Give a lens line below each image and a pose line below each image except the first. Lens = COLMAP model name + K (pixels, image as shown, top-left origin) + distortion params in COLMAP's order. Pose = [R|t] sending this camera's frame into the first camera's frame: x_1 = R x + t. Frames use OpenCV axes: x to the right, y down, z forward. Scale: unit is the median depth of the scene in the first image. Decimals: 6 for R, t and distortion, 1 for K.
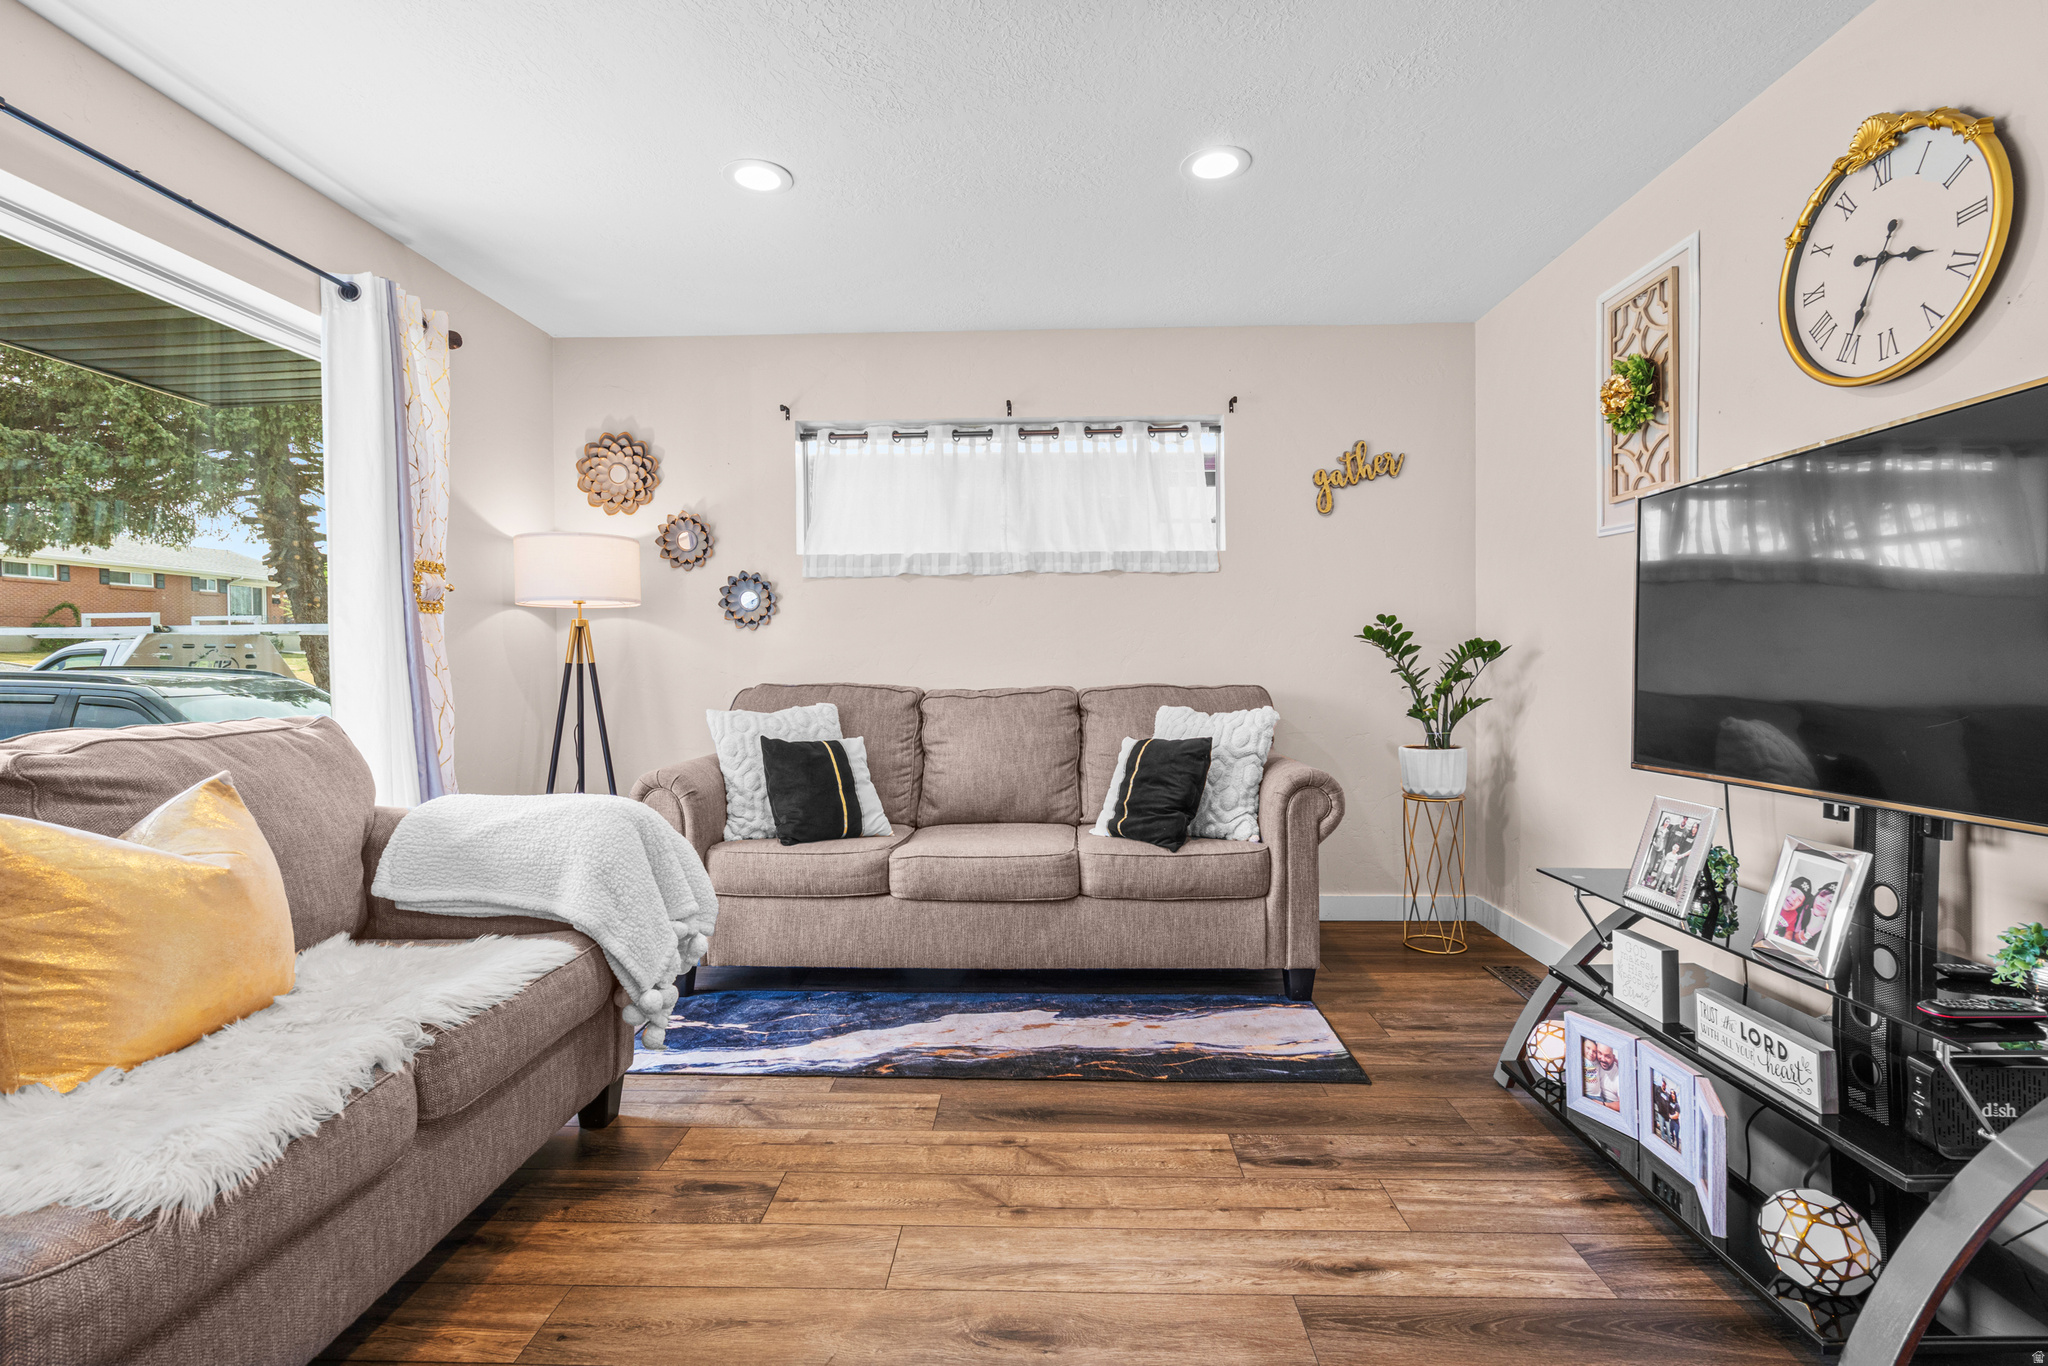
lens RADIAL K [[921.5, 0, 1025.0], [0, 921.5, 674.6], [0, 0, 1]] dist [-0.012134, 0.002563]
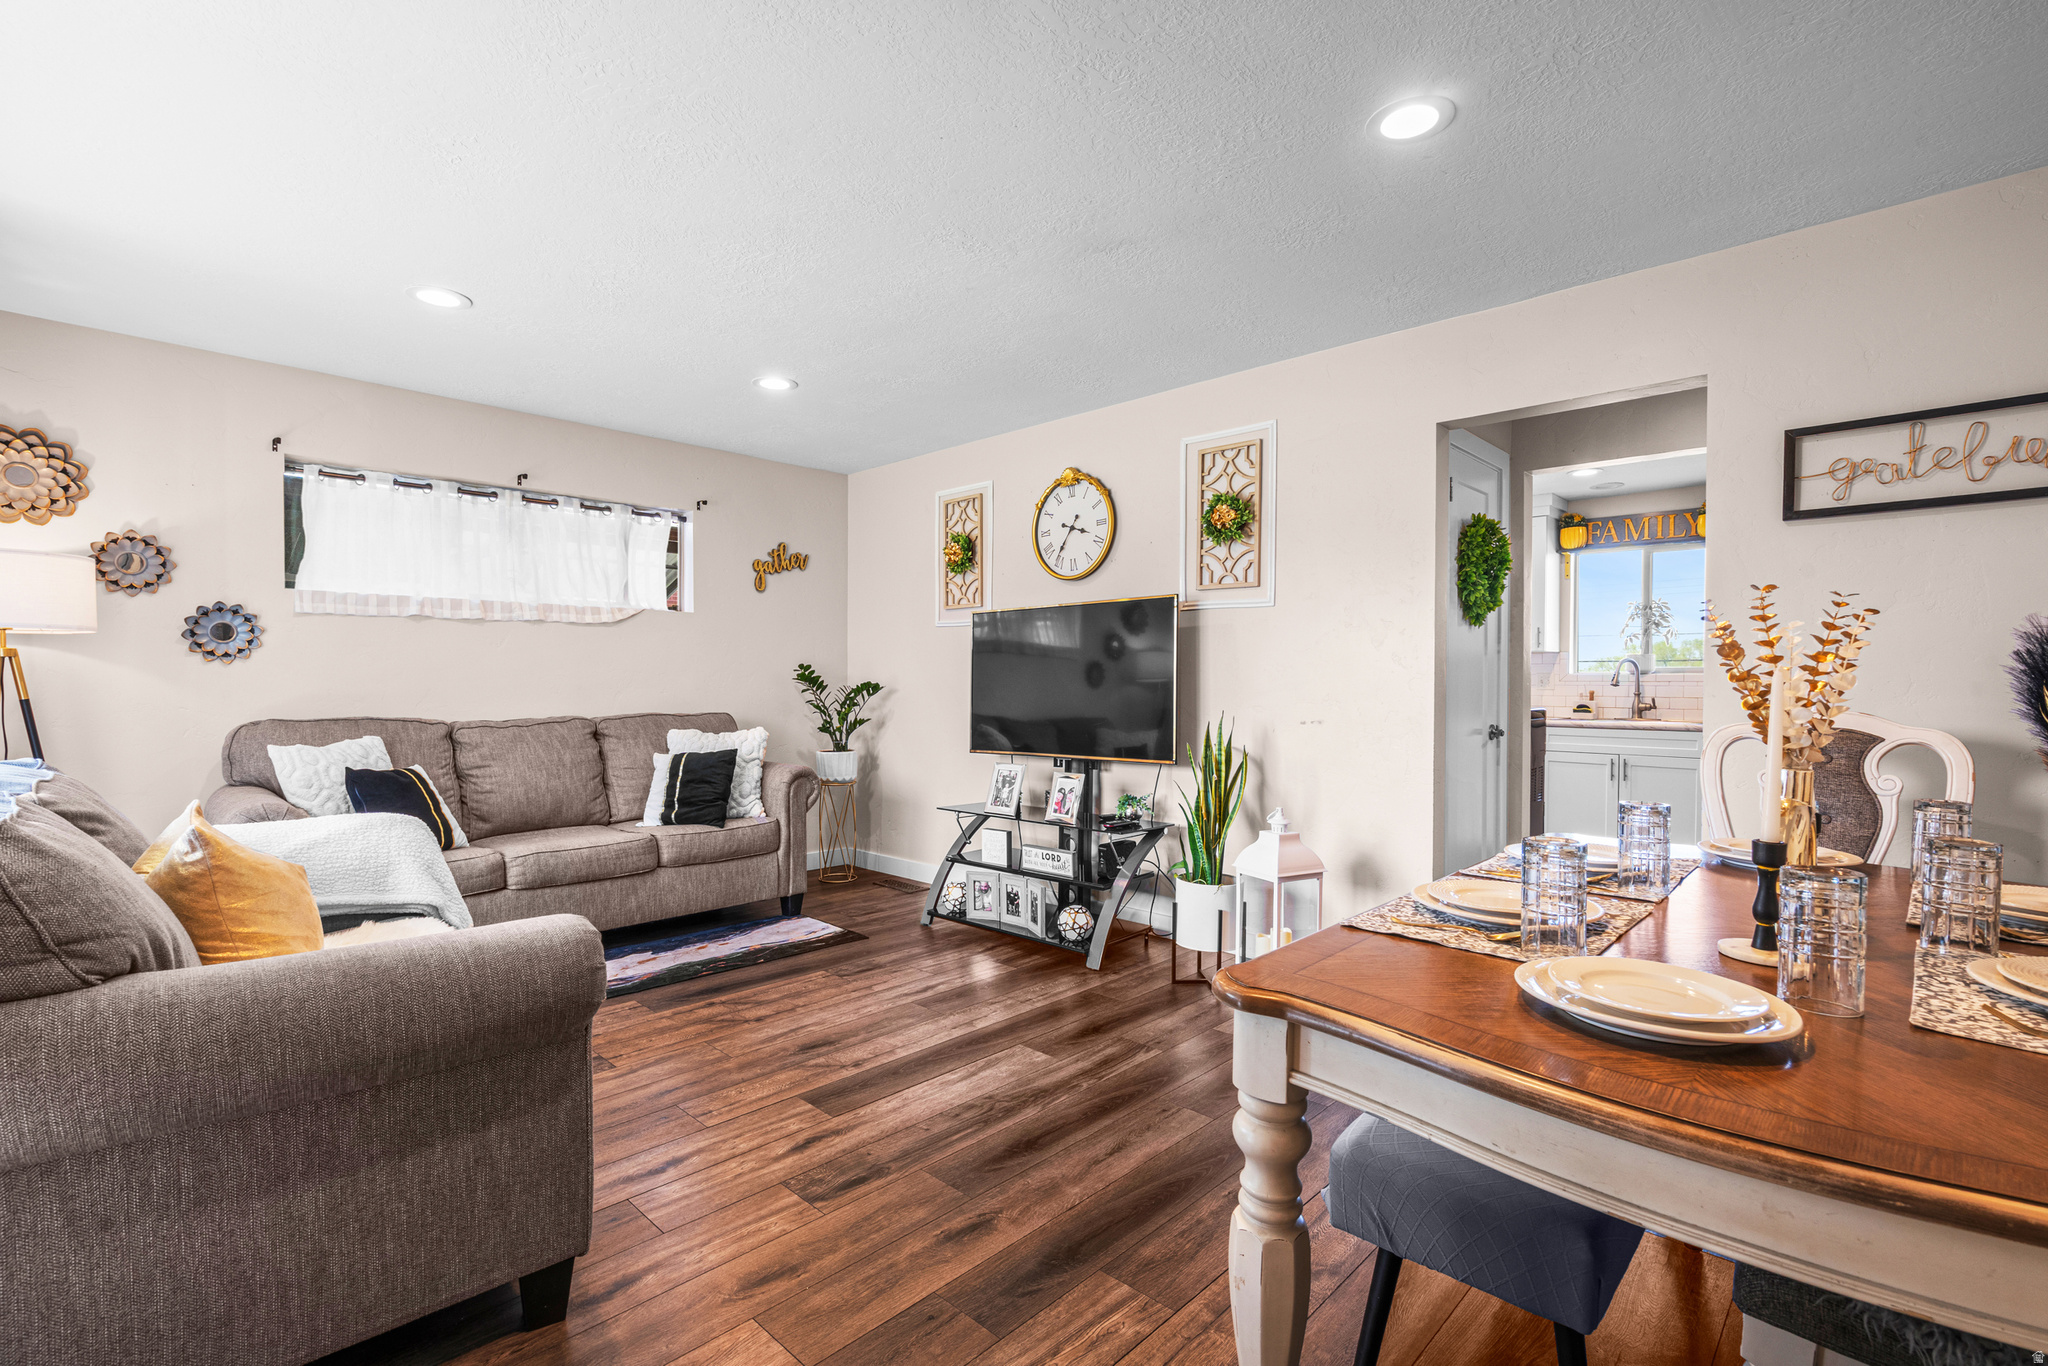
lens RADIAL K [[921.5, 0, 1019.4], [0, 921.5, 698.1], [0, 0, 1]] dist [-0.012134, 0.002563]
pose [[0.676617, -0.004451, 0.736322, -0.589624], [0.005222, 0.999986, 0.001246, -0.012294], [-0.736317, 0.003002, 0.676630, -0.332349]]
